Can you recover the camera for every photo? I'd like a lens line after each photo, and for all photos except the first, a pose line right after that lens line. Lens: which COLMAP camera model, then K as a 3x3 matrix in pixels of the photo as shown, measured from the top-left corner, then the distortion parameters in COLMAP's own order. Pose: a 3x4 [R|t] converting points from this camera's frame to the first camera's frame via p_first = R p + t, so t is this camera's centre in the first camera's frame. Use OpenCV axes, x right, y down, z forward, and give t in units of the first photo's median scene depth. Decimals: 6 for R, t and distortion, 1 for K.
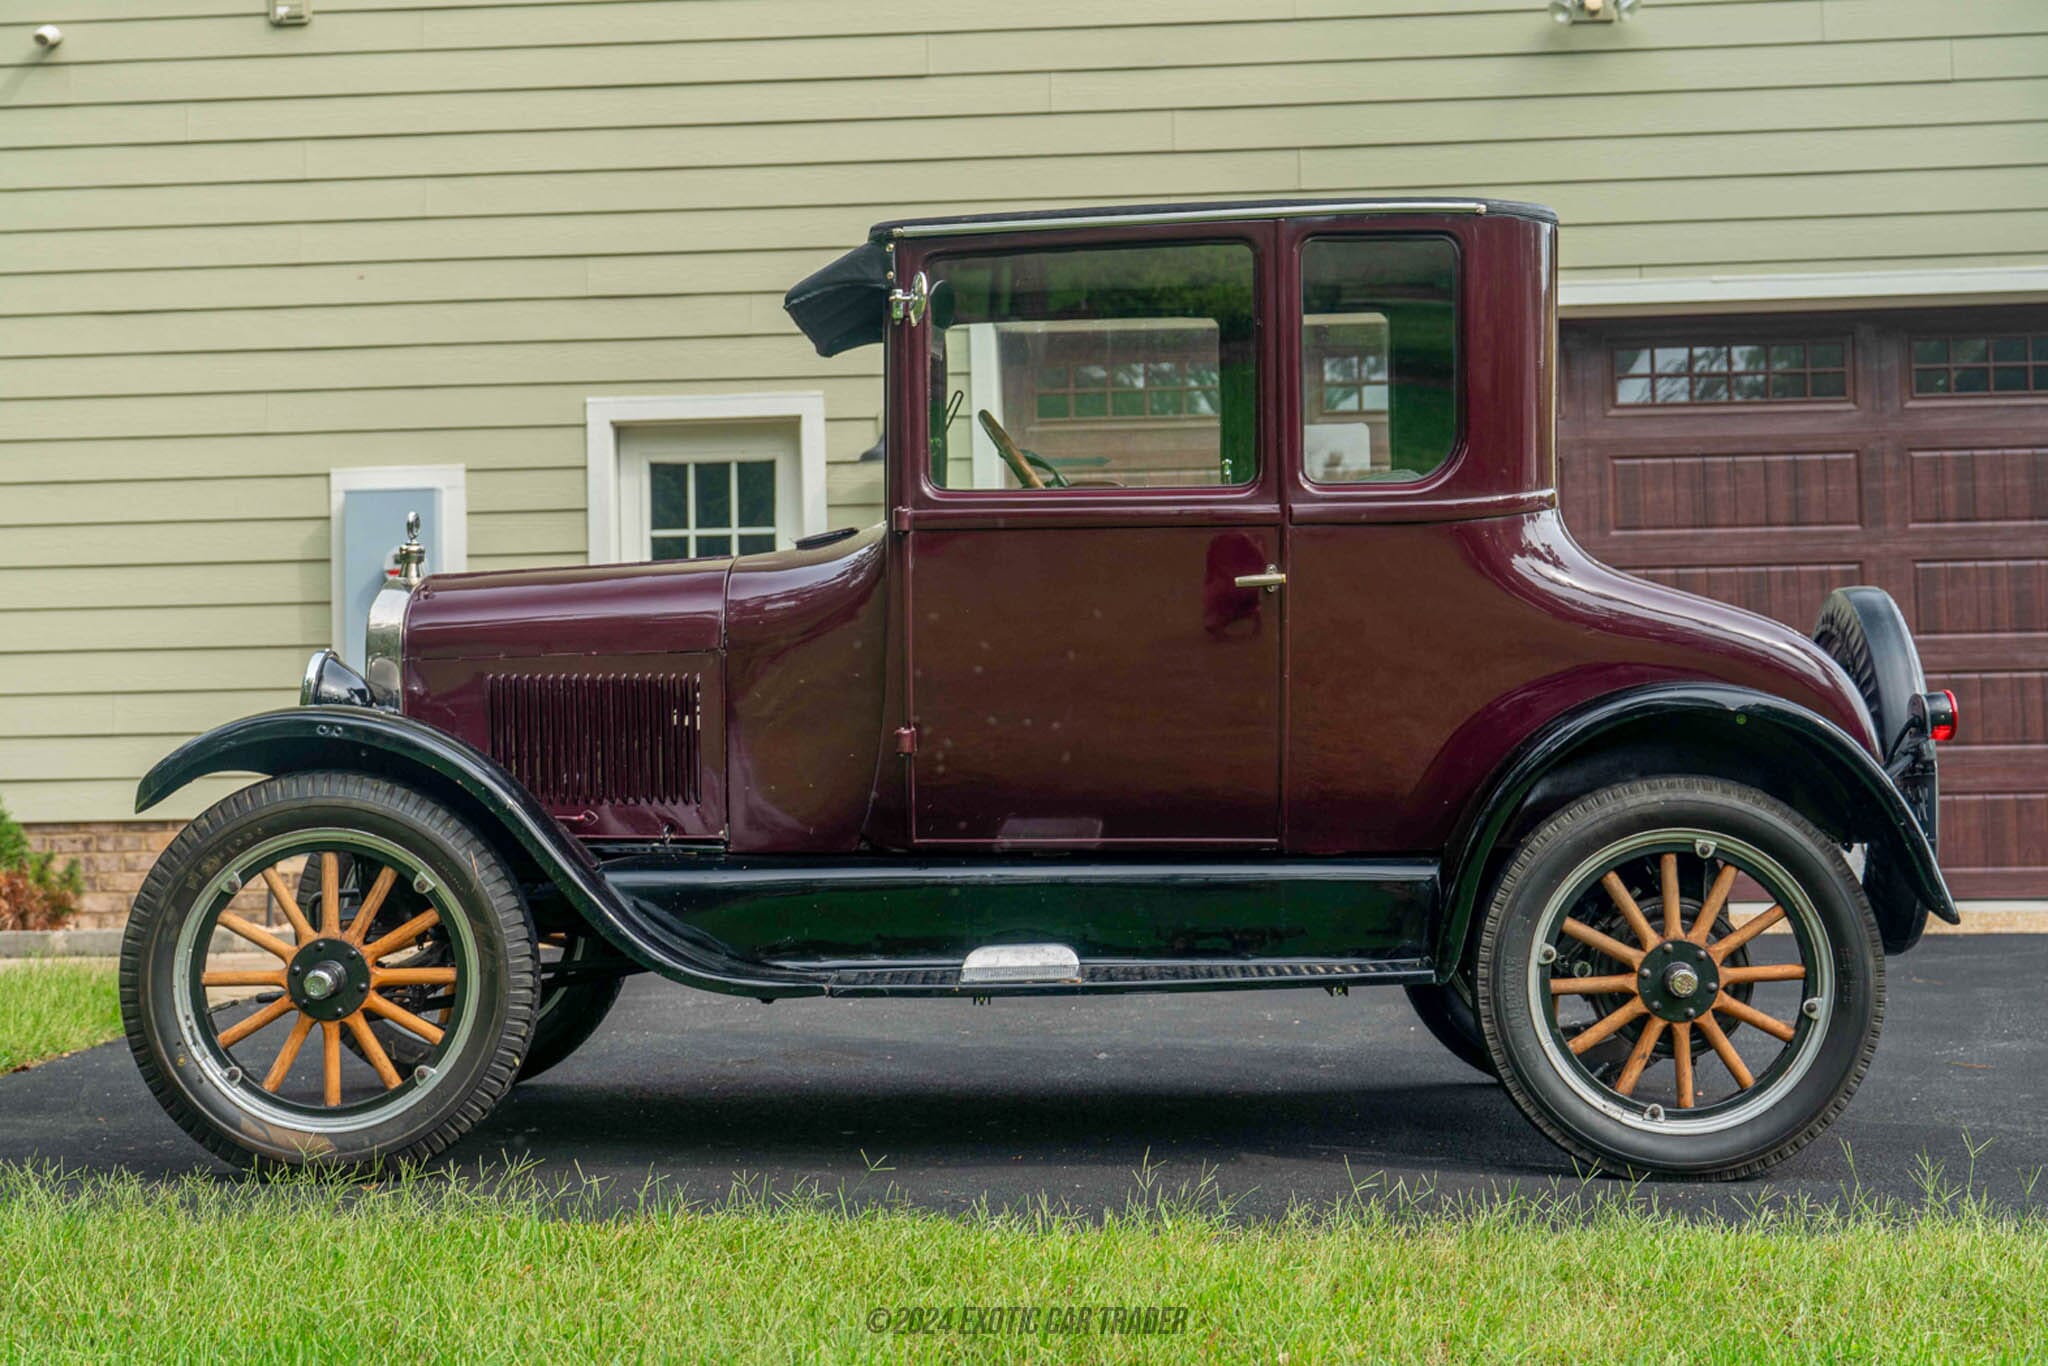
lens RADIAL K [[2507.7, 0, 1086.2], [0, 2507.7, 612.5], [0, 0, 1]] dist [-0.043586, 0.000000]
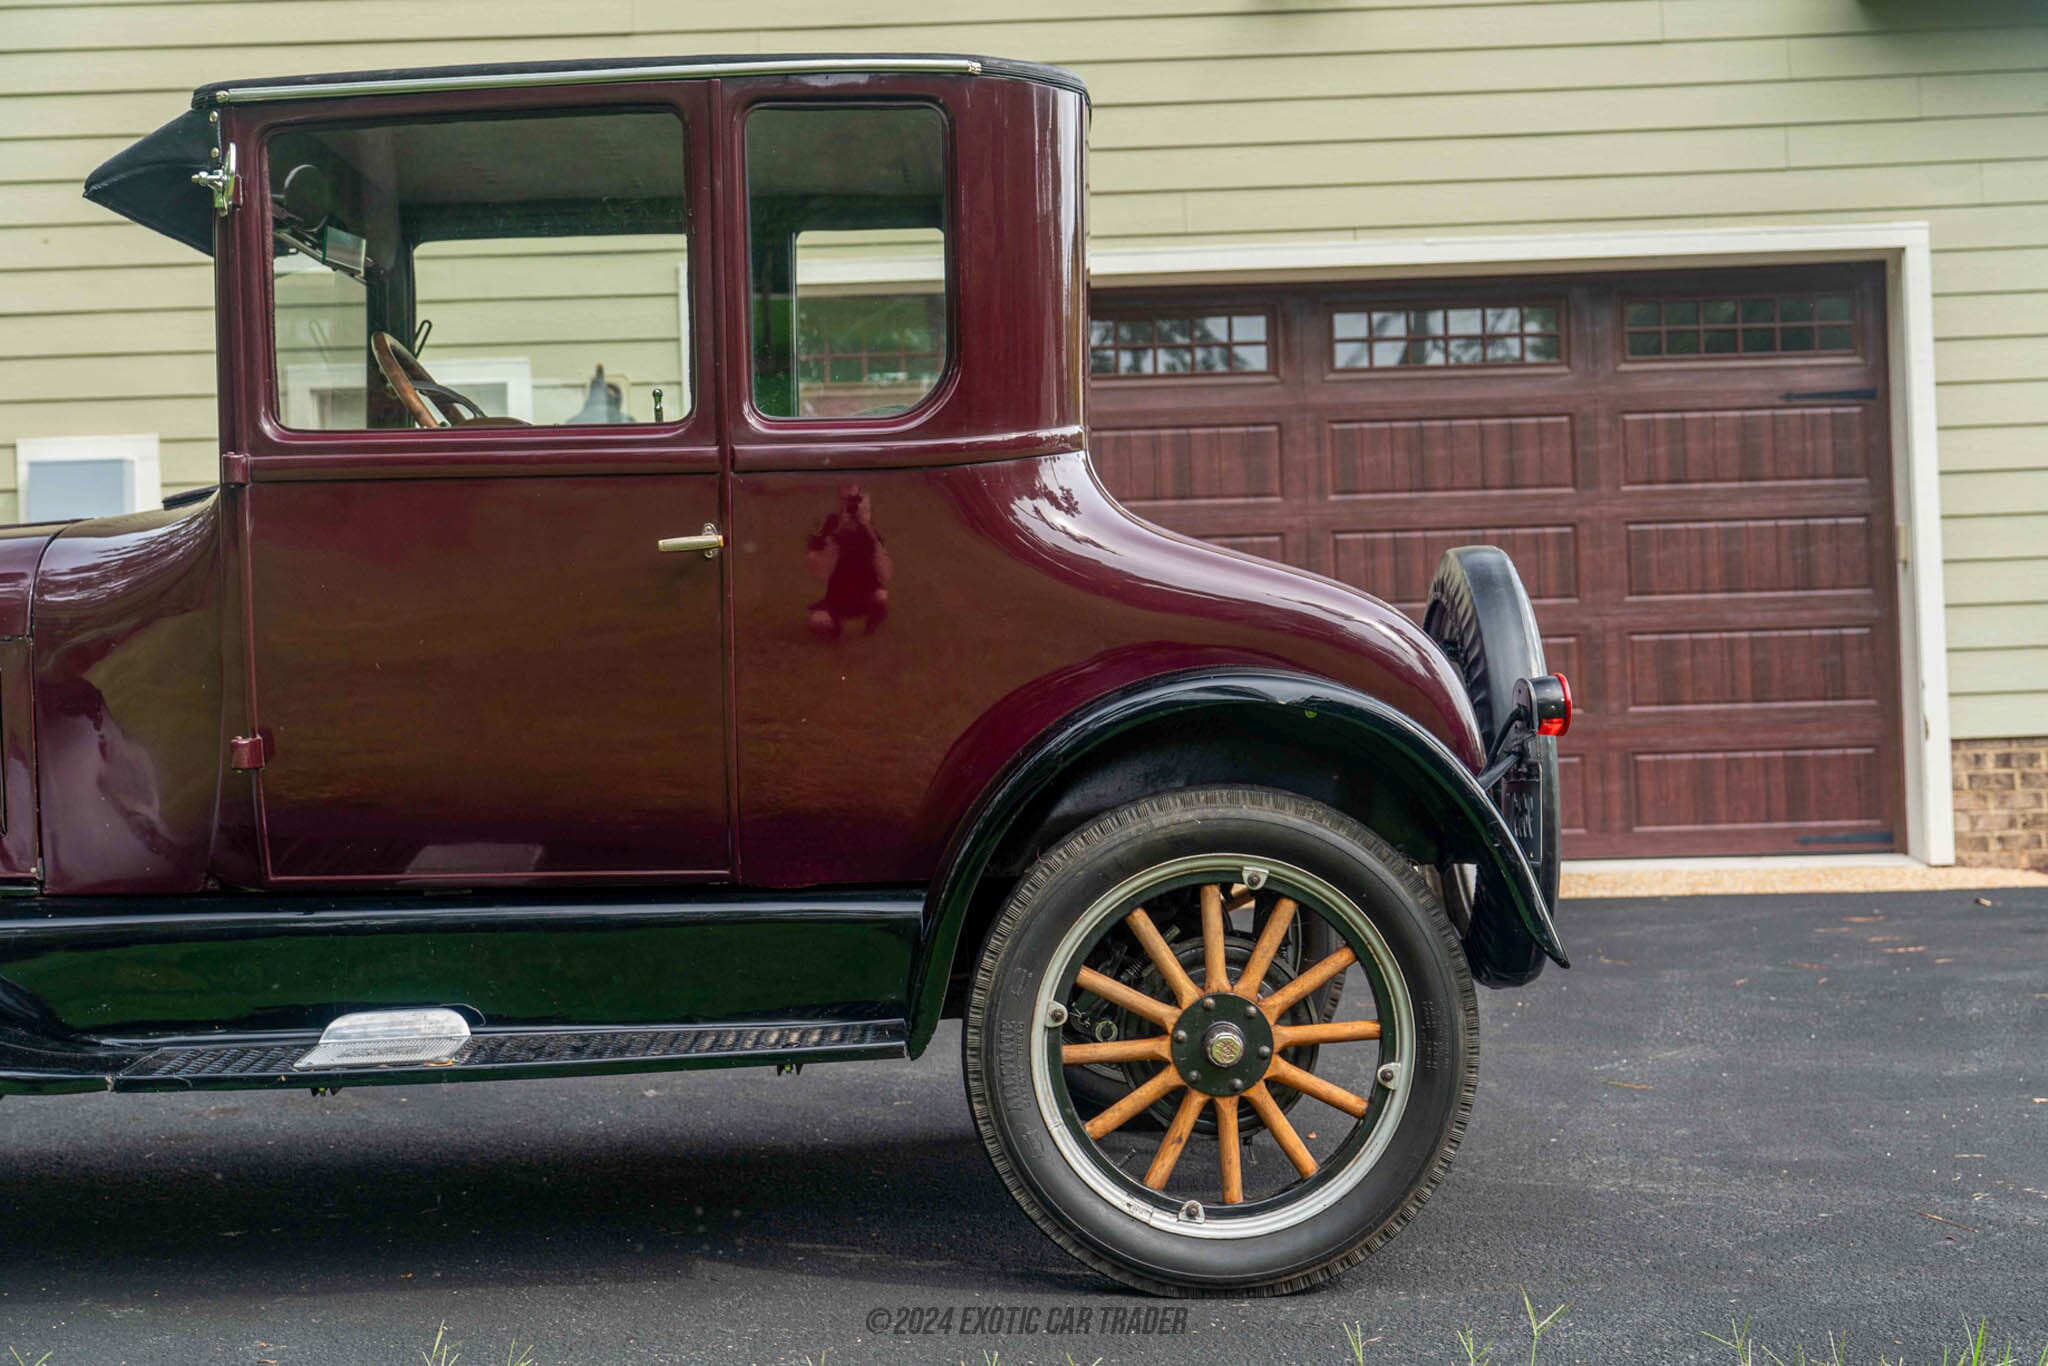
lens RADIAL K [[2436.7, 0, 1033.0], [0, 2436.7, 670.6], [0, 0, 1]] dist [-0.039201, 0.000000]
pose [[0.997128, -0.011707, 0.074820, 0.117722], [0.008916, 0.999256, 0.037525, -0.000661], [-0.075203, -0.036751, 0.996491, 0.233442]]
